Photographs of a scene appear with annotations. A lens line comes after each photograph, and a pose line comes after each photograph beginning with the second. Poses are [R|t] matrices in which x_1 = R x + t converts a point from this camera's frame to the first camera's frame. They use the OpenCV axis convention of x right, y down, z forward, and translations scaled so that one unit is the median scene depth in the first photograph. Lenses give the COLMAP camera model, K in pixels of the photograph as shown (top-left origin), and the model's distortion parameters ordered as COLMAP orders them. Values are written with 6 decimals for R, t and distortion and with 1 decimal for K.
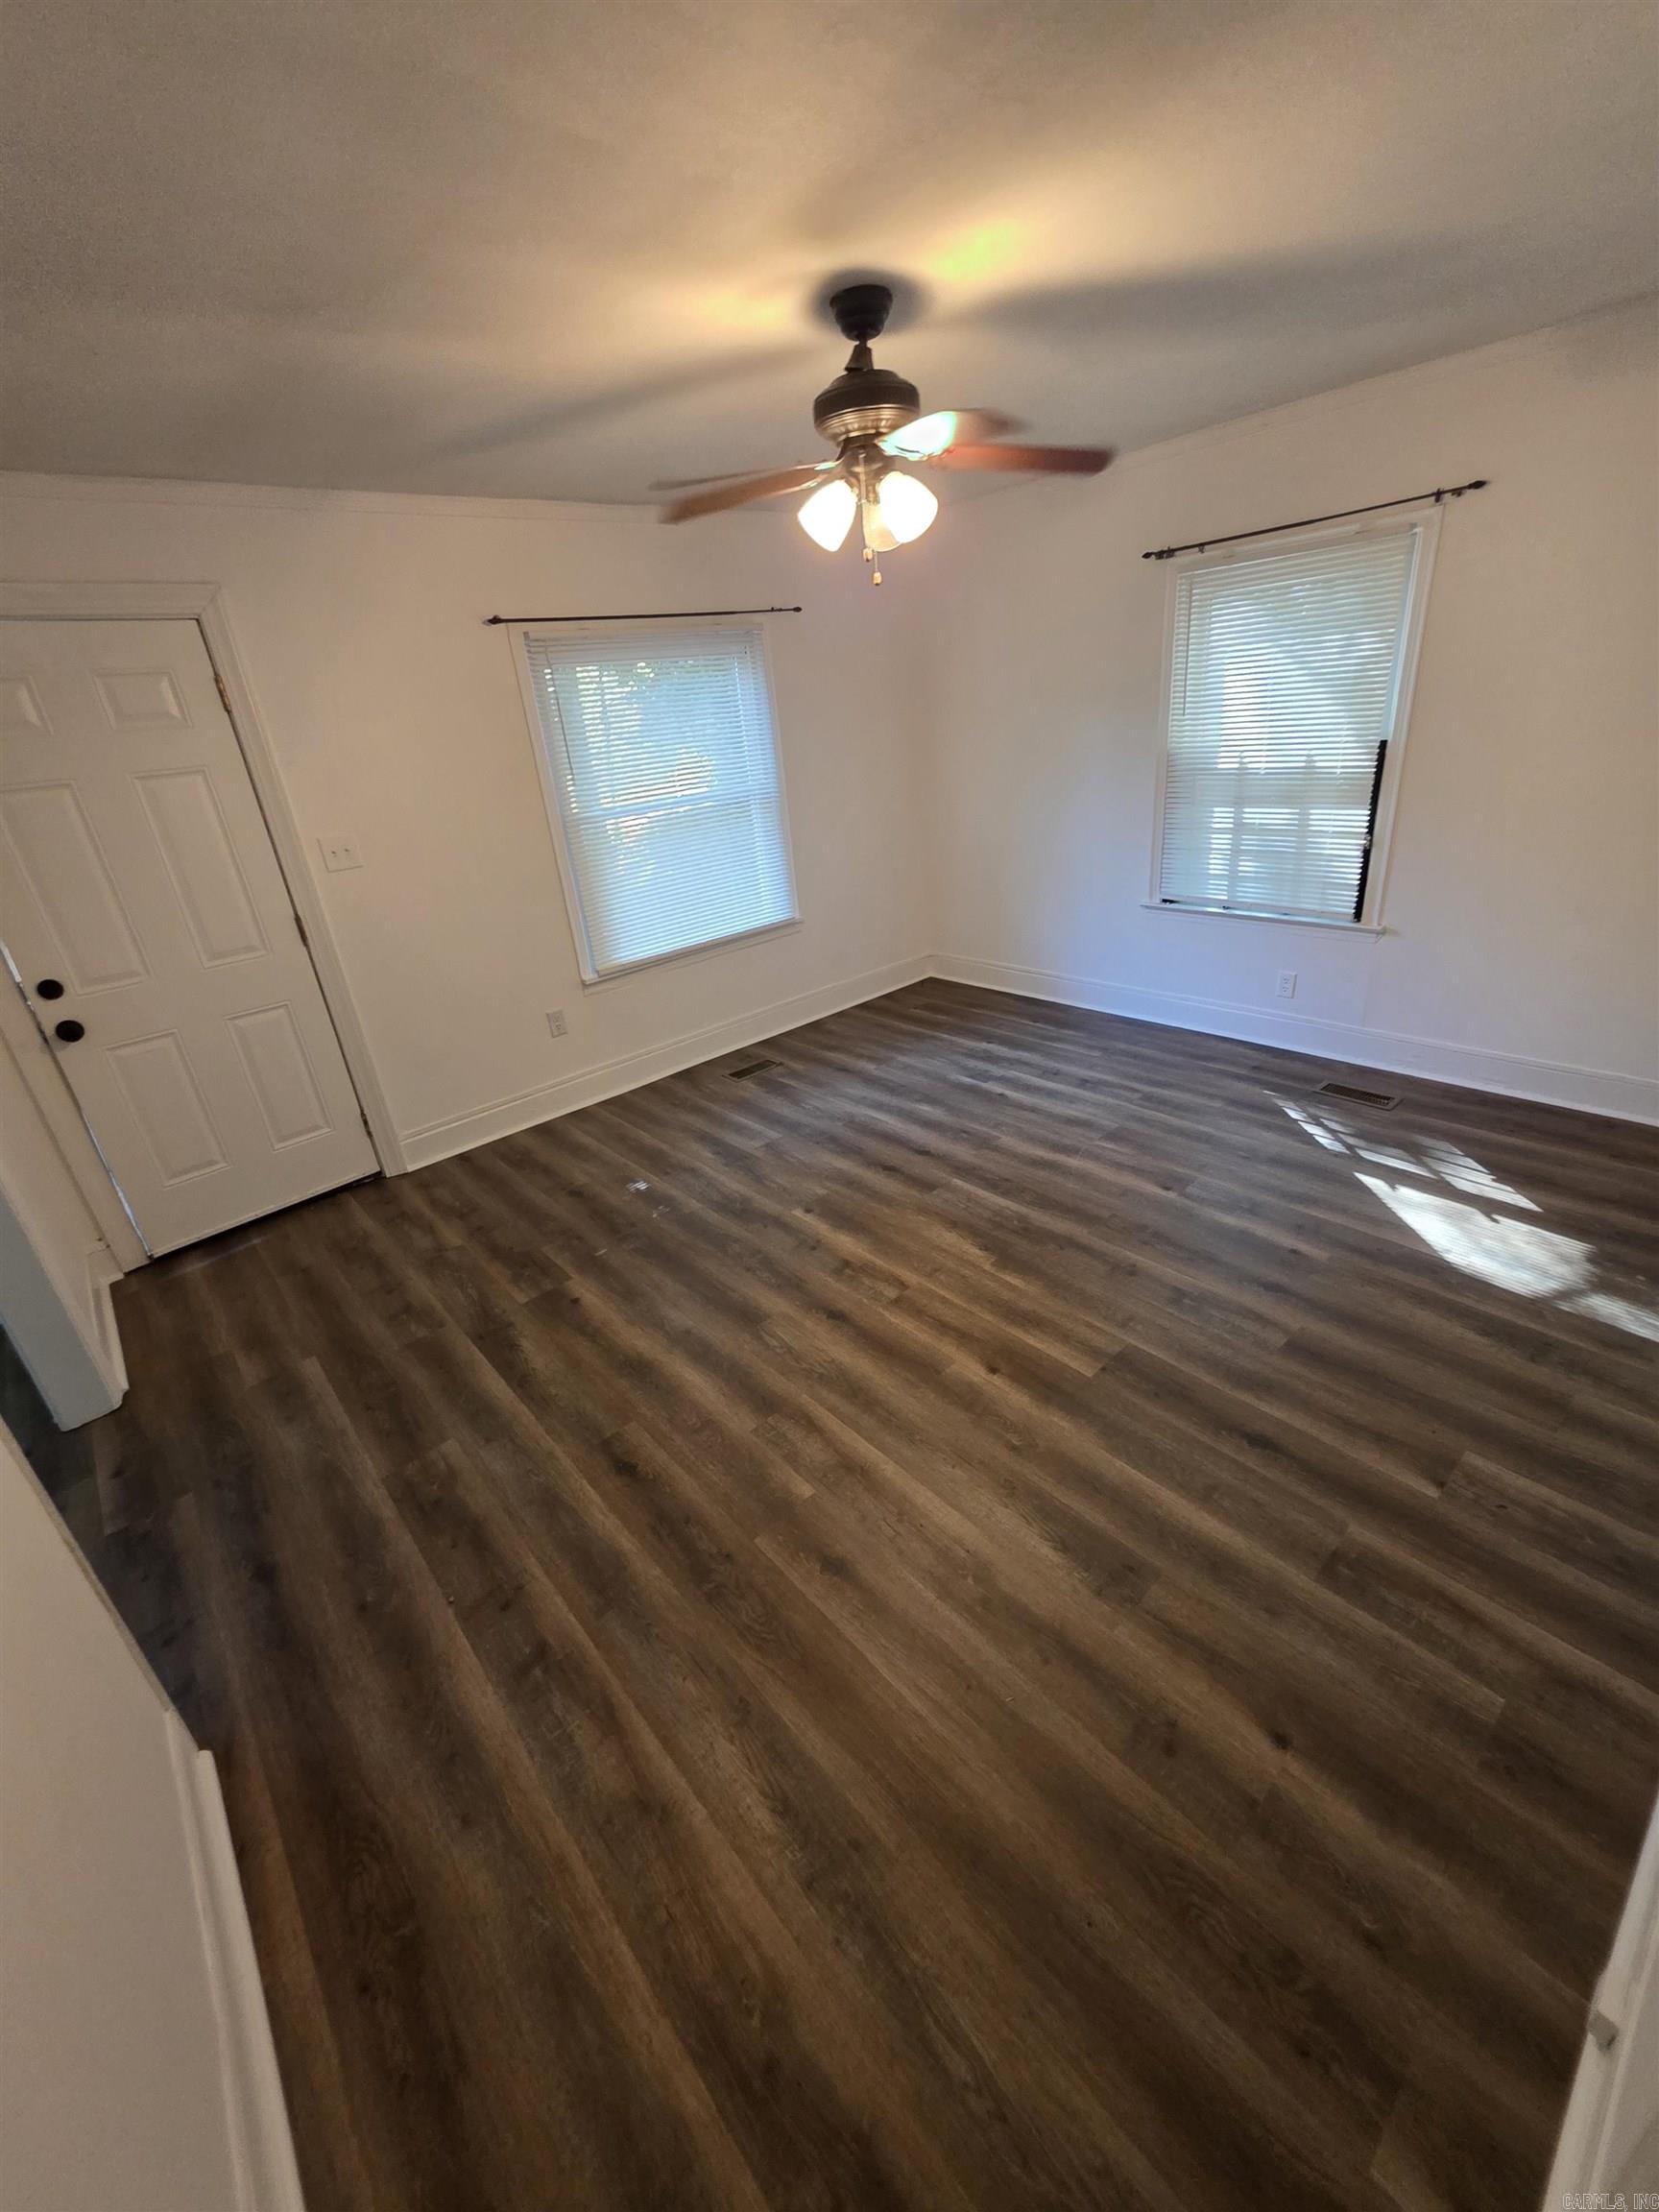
lens RADIAL K [[889.7, 0, 837.0], [0, 889.7, 1124.6], [0, 0, 1]] dist [0.000092, 0.000680]
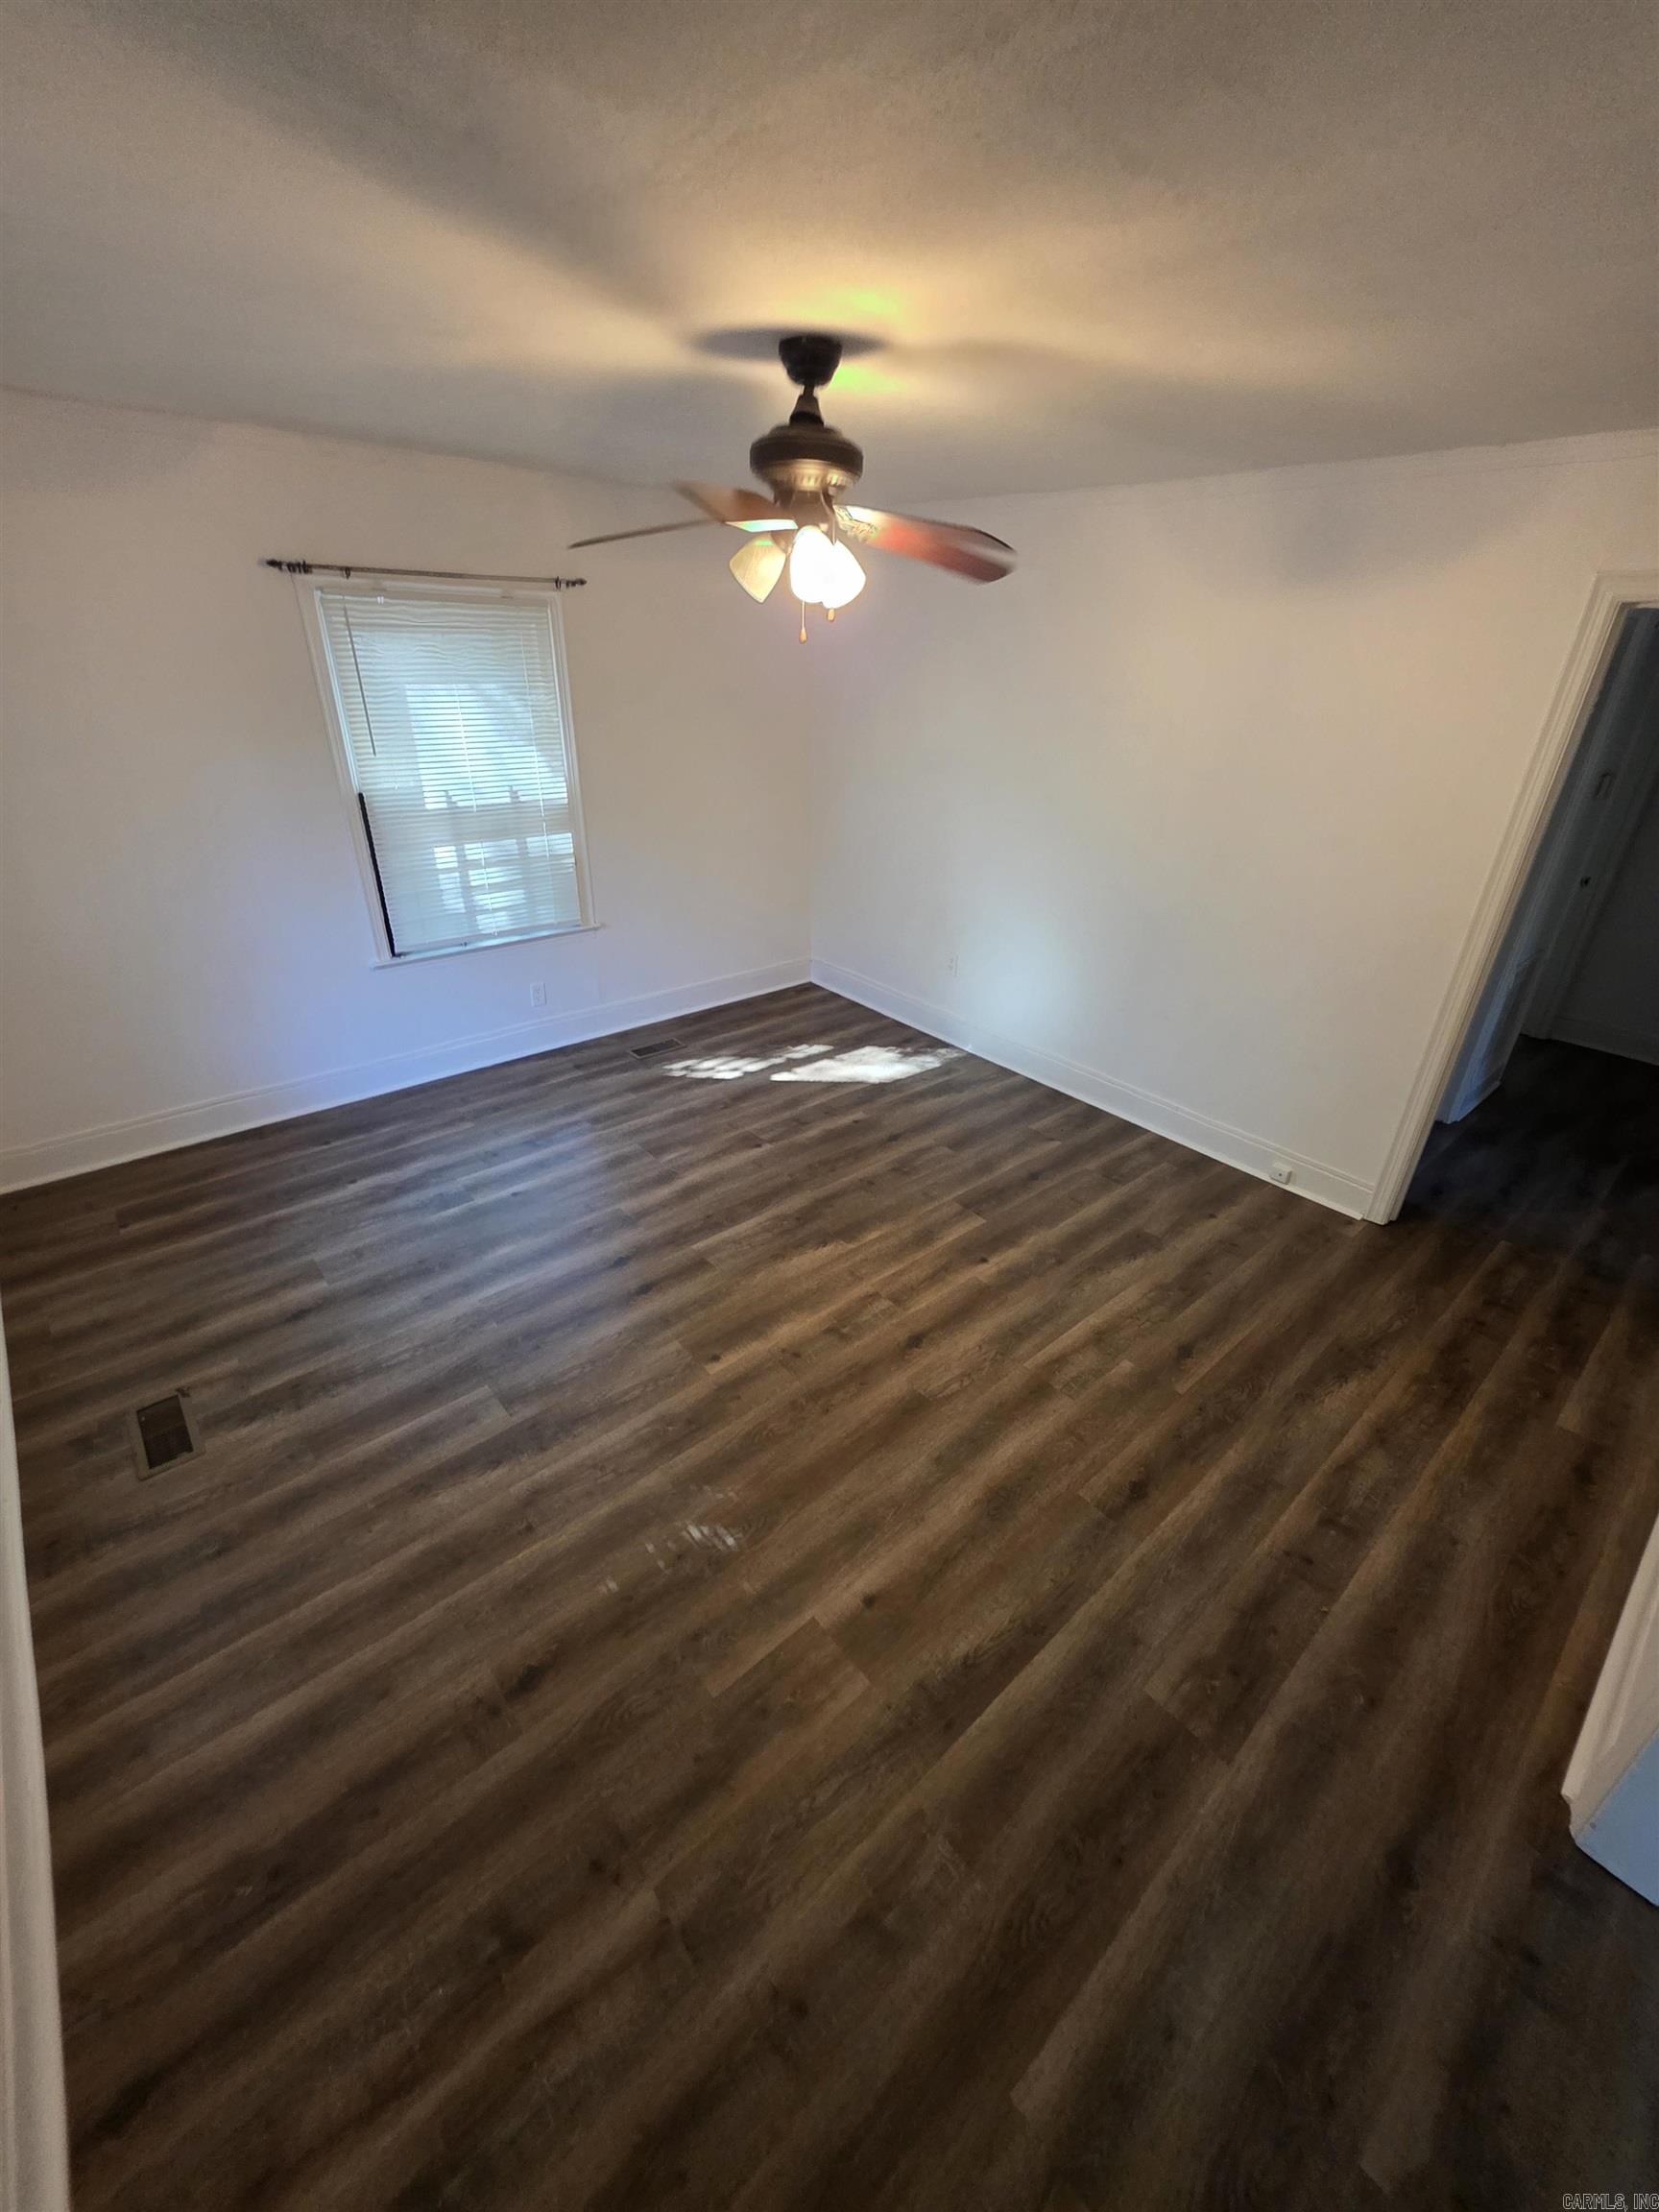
lens RADIAL K [[889.7, 0, 835.7], [0, 889.7, 1108.2], [0, 0, 1]] dist [0.000092, 0.000680]
pose [[-0.010187, -0.378106, 0.925706, -0.817212], [0.402888, 0.845735, 0.349876, -0.394439], [-0.915193, 0.376520, 0.143719, 0.802430]]
